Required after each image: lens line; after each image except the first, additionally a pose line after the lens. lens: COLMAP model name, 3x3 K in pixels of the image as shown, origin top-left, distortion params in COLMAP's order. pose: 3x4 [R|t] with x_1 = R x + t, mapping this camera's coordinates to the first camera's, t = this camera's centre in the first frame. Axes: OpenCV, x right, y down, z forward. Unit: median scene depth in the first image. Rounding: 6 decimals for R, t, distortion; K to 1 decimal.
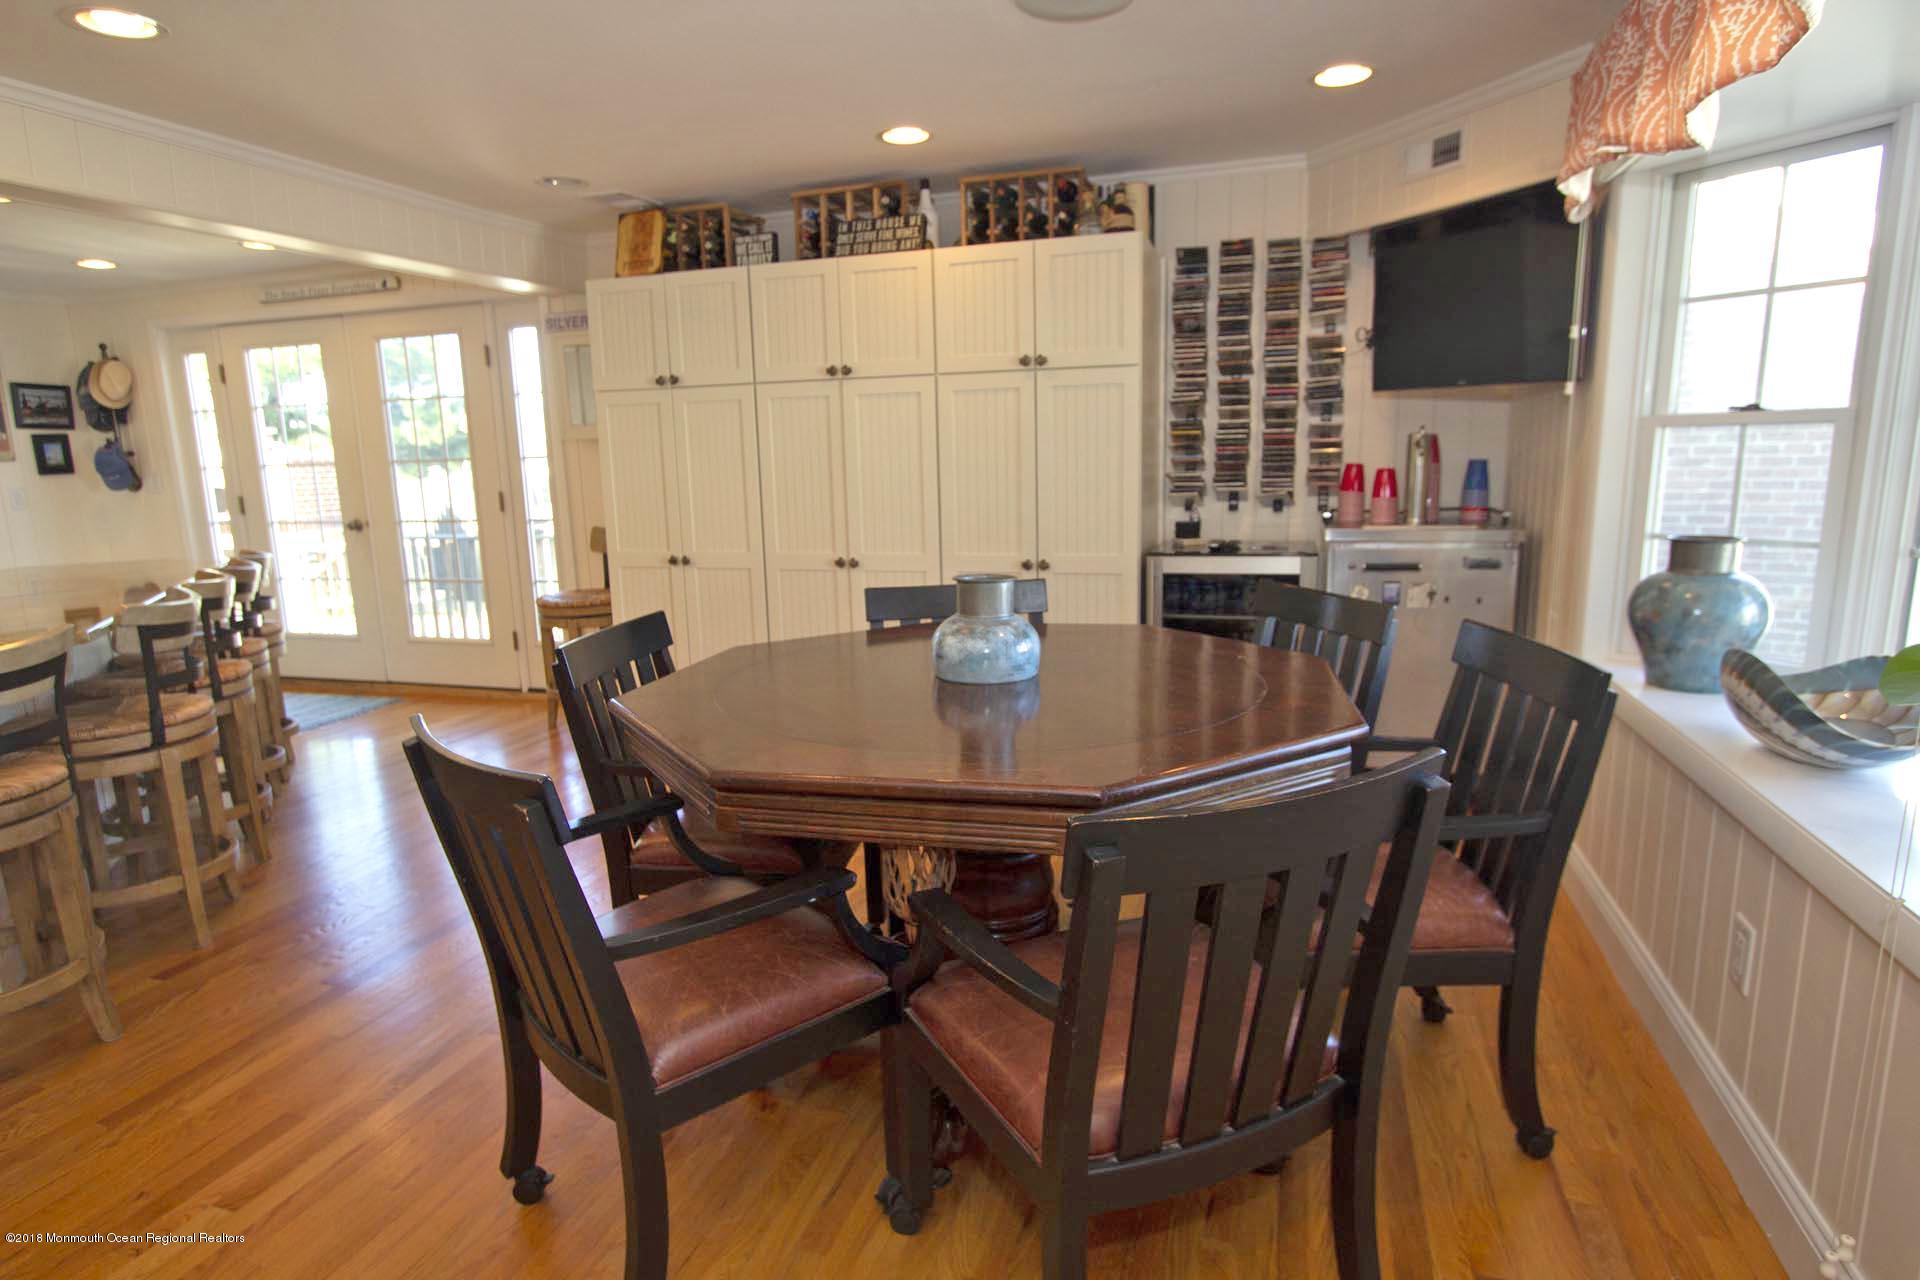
lens RADIAL K [[1037.1, 0, 960.0], [0, 1037.1, 640.0], [0, 0, 1]] dist [-0.018444, 0.000110]
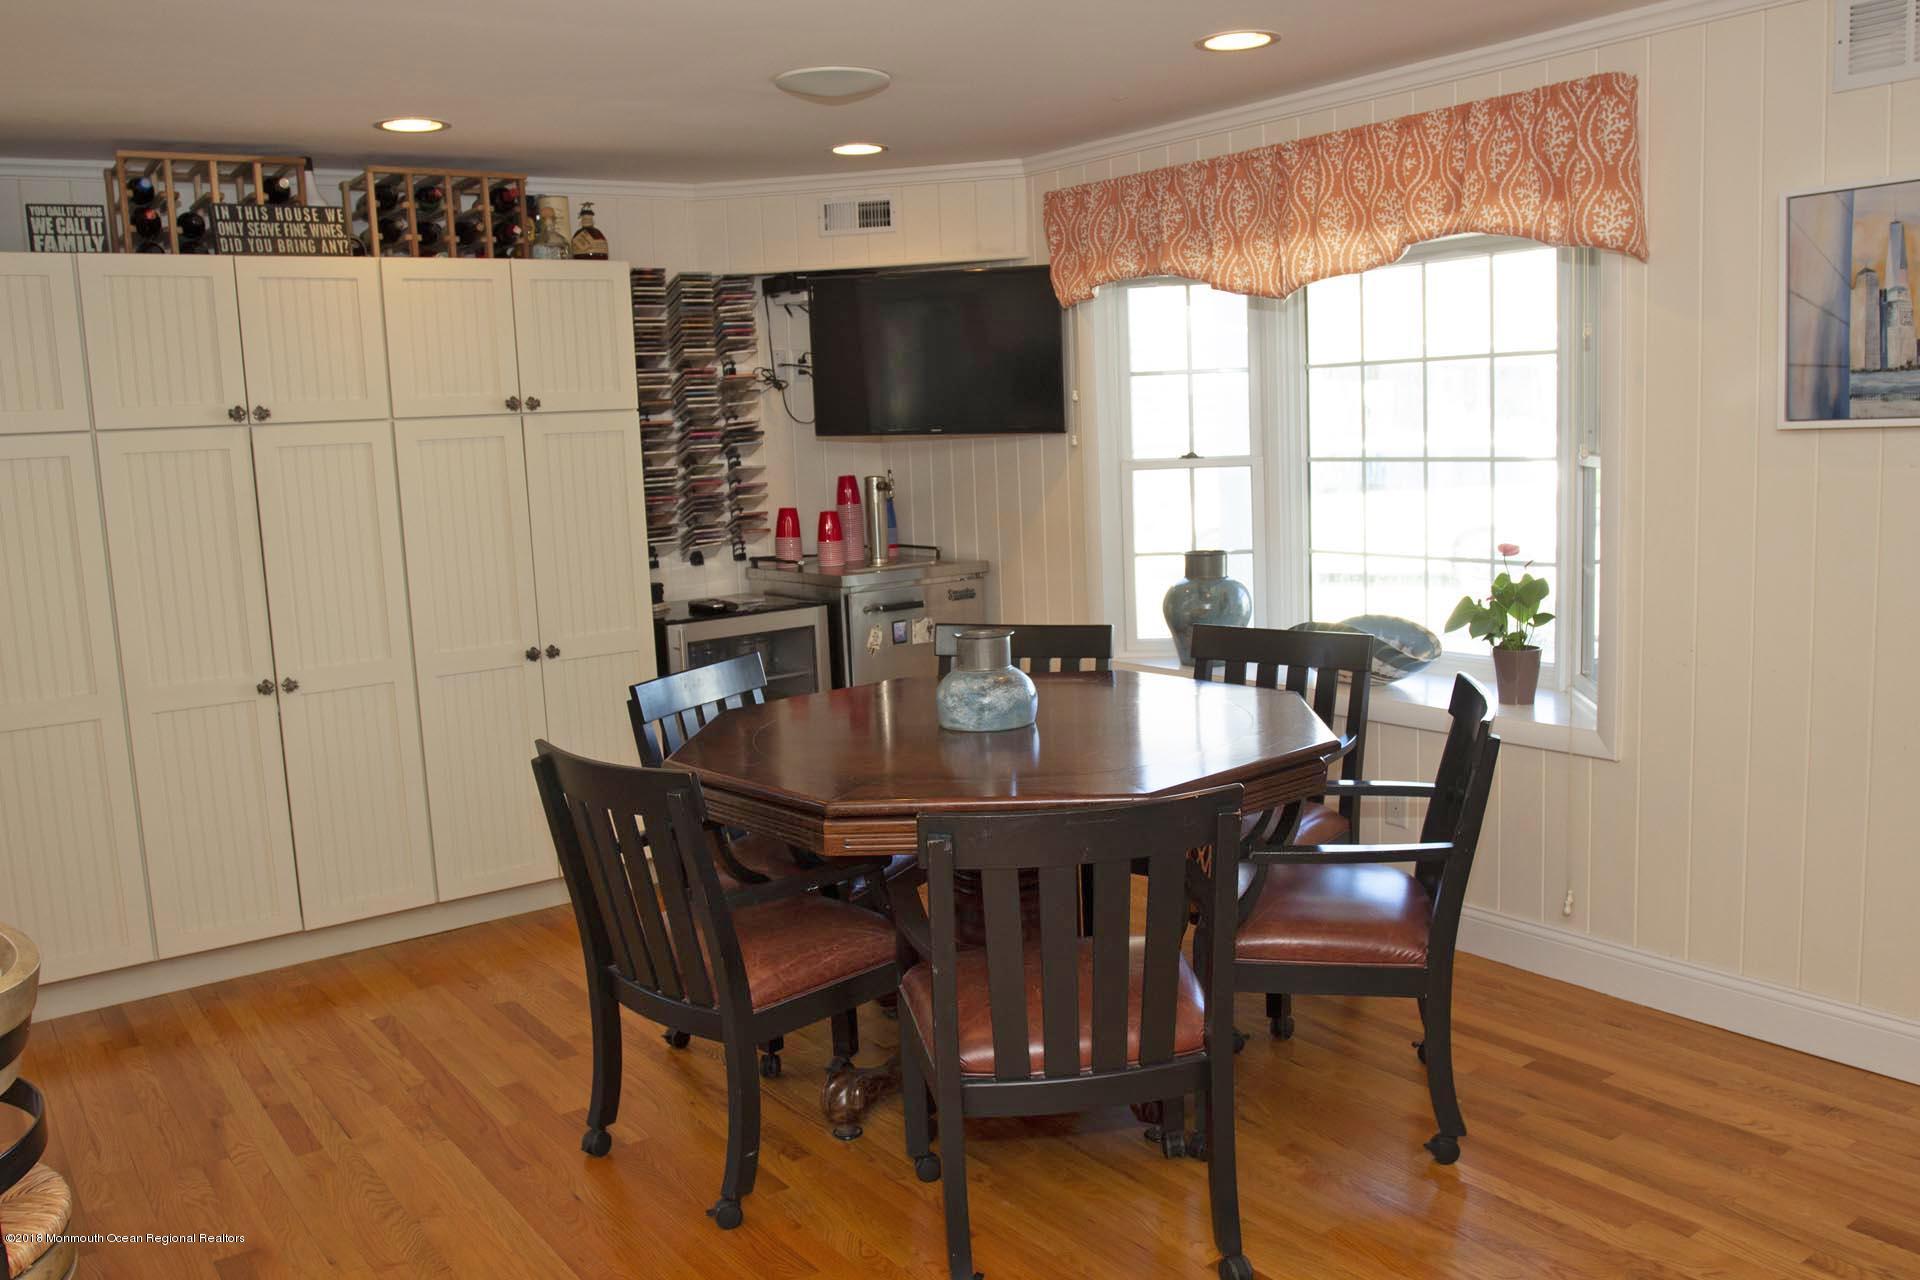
lens RADIAL K [[1581.9, 0, 985.2], [0, 1581.9, 633.7], [0, 0, 1]] dist [-0.055771, 0.009177]
pose [[0.579983, -0.108888, 0.807319, -0.681803], [0.175054, 0.984534, 0.007030, -0.033844], [-0.795598, 0.137247, 0.590074, 0.005076]]
